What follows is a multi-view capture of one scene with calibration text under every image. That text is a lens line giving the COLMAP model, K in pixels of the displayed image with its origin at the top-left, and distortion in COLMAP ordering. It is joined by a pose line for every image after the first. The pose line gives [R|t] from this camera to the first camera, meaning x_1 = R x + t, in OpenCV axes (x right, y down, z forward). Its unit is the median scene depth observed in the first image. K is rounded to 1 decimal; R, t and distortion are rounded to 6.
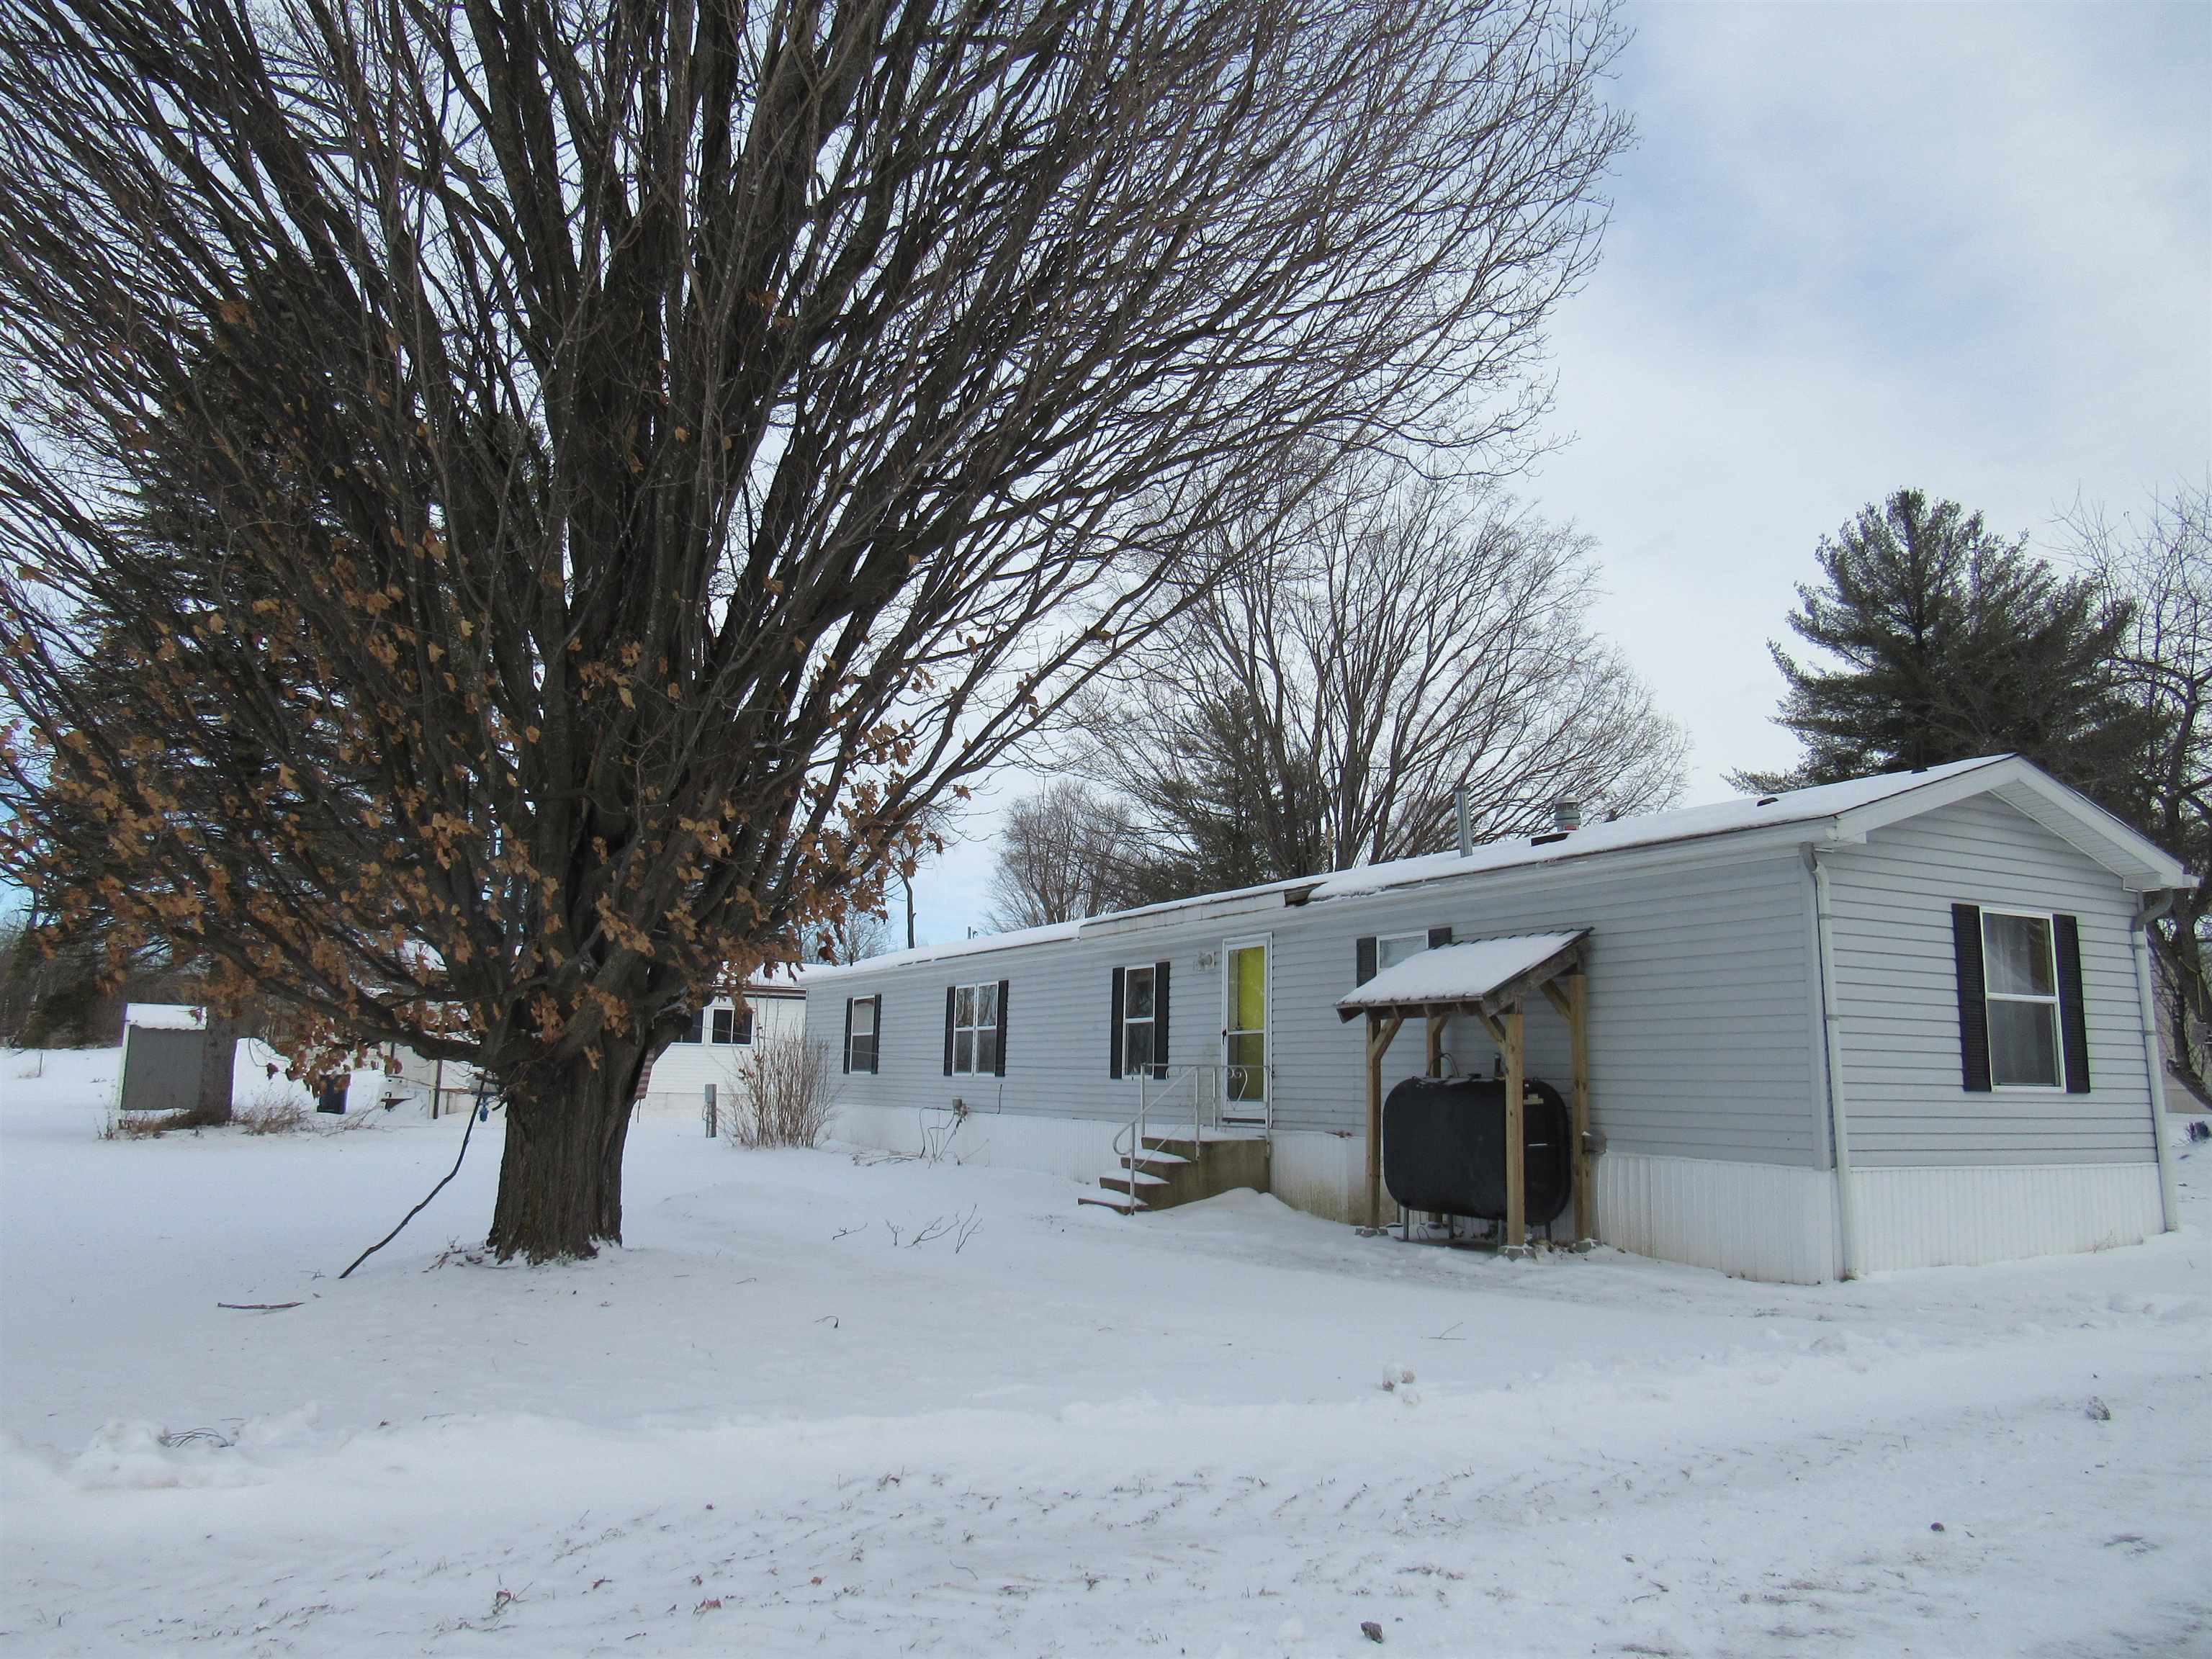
lens RADIAL K [[1637.1, 0, 1106.0], [0, 1637.1, 829.5], [0, 0, 1]] dist [-0.007500, -0.001230]
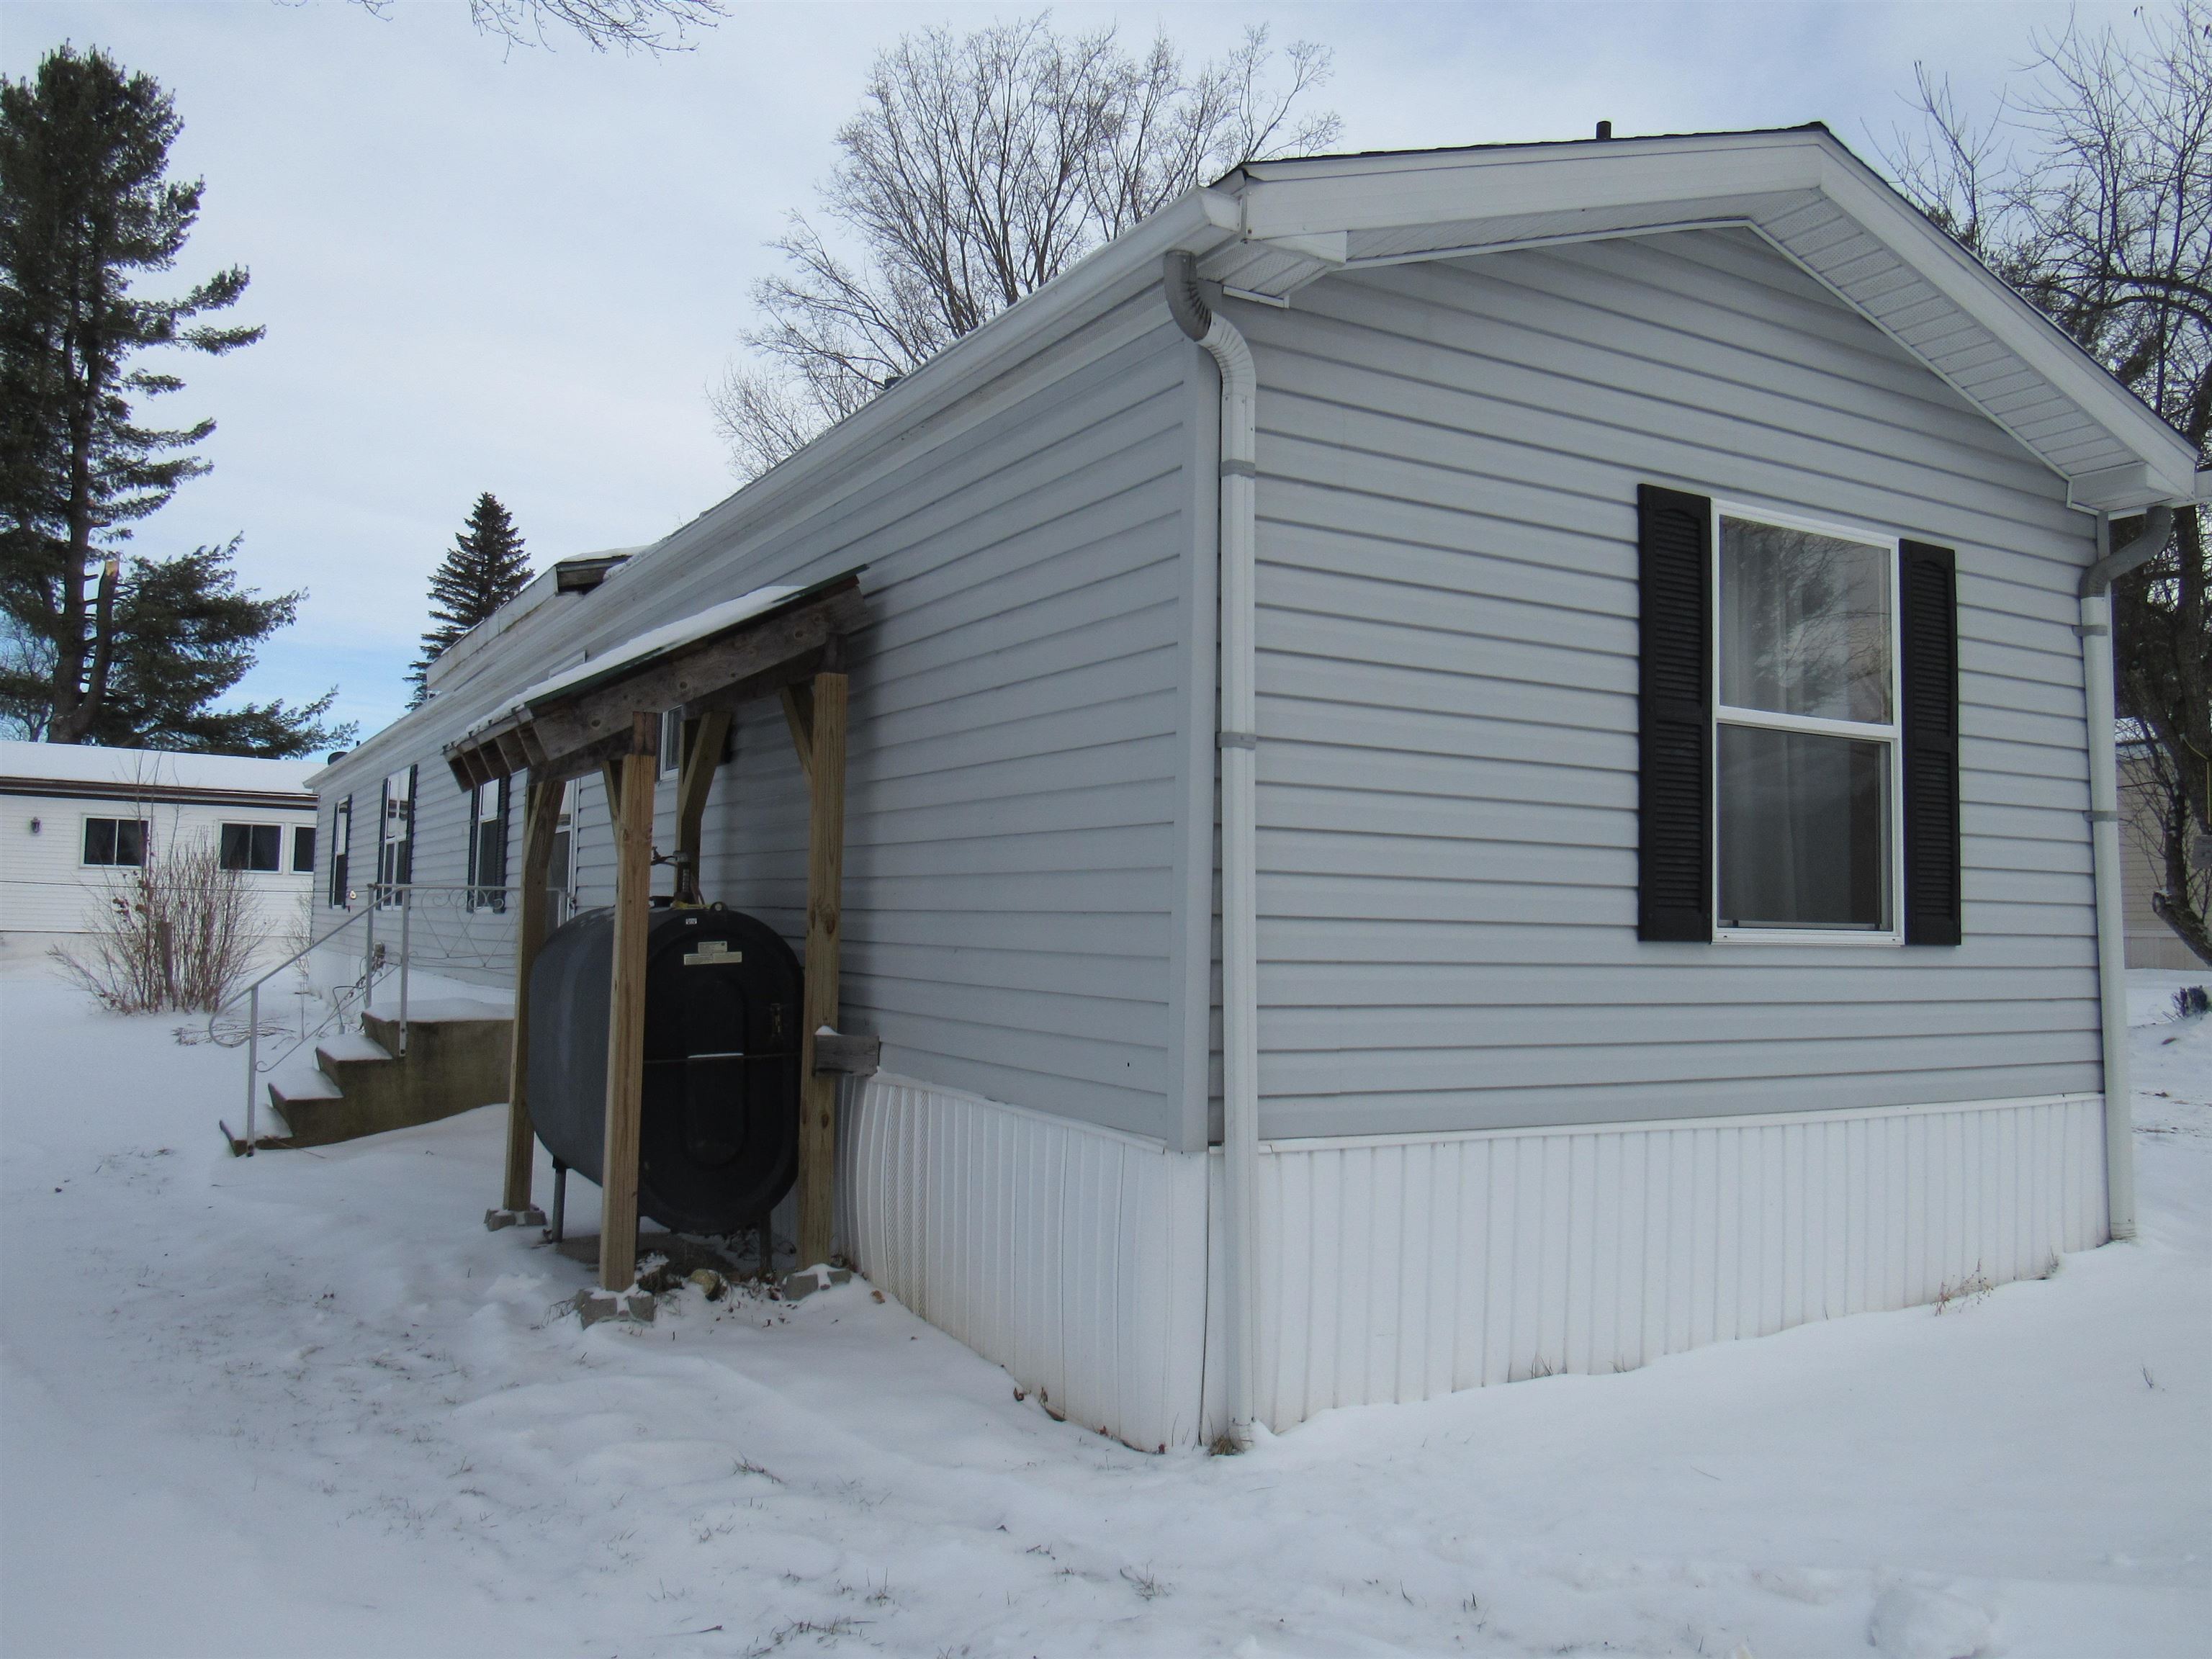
lens RADIAL K [[1739.1, 0, 1106.0], [0, 1739.1, 829.5], [0, 0, 1]] dist [-0.038729, 0.010311]
pose [[0.999805, 0.005668, 0.018901, 0.367084], [-0.007499, 0.995131, 0.098272, 0.087035], [-0.018252, -0.098395, 0.994980, 0.549194]]
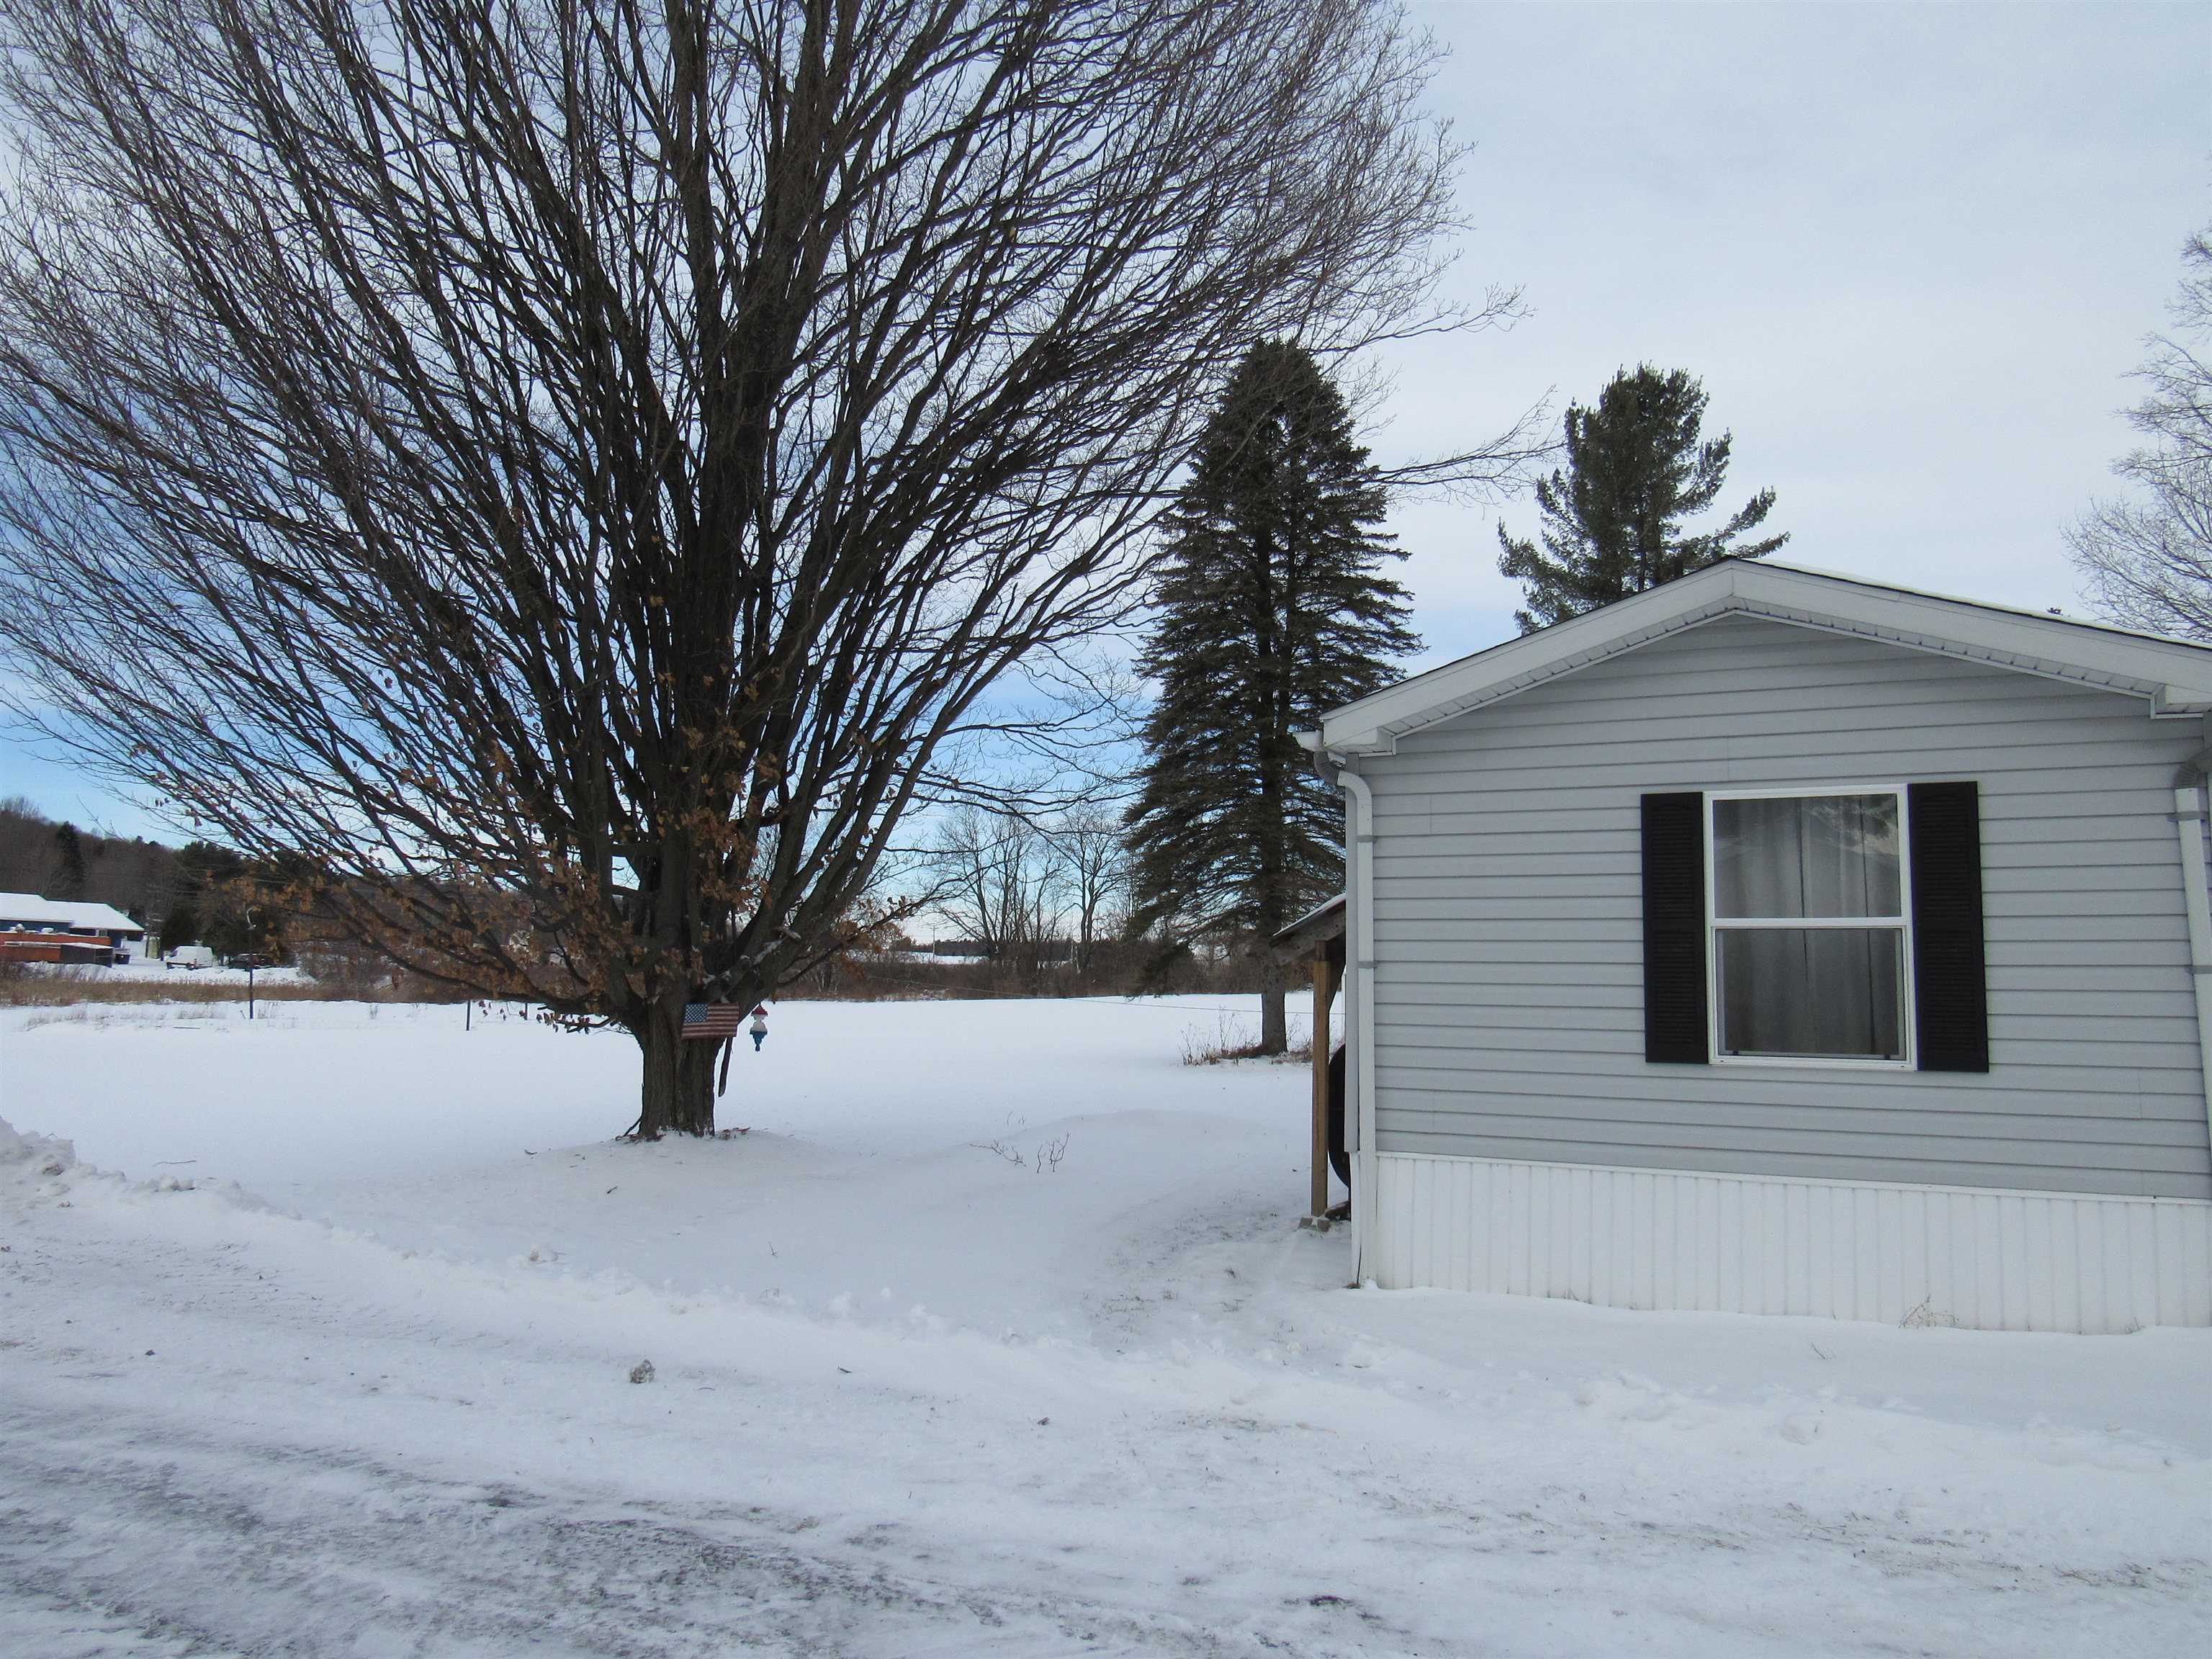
lens RADIAL K [[1637.1, 0, 1106.0], [0, 1637.1, 829.5], [0, 0, 1]] dist [-0.007500, -0.001230]
pose [[0.556118, -0.085482, -0.826696, 0.940700], [0.125049, 0.991979, -0.018452, 0.043155], [0.821642, -0.093116, 0.562346, 0.405109]]
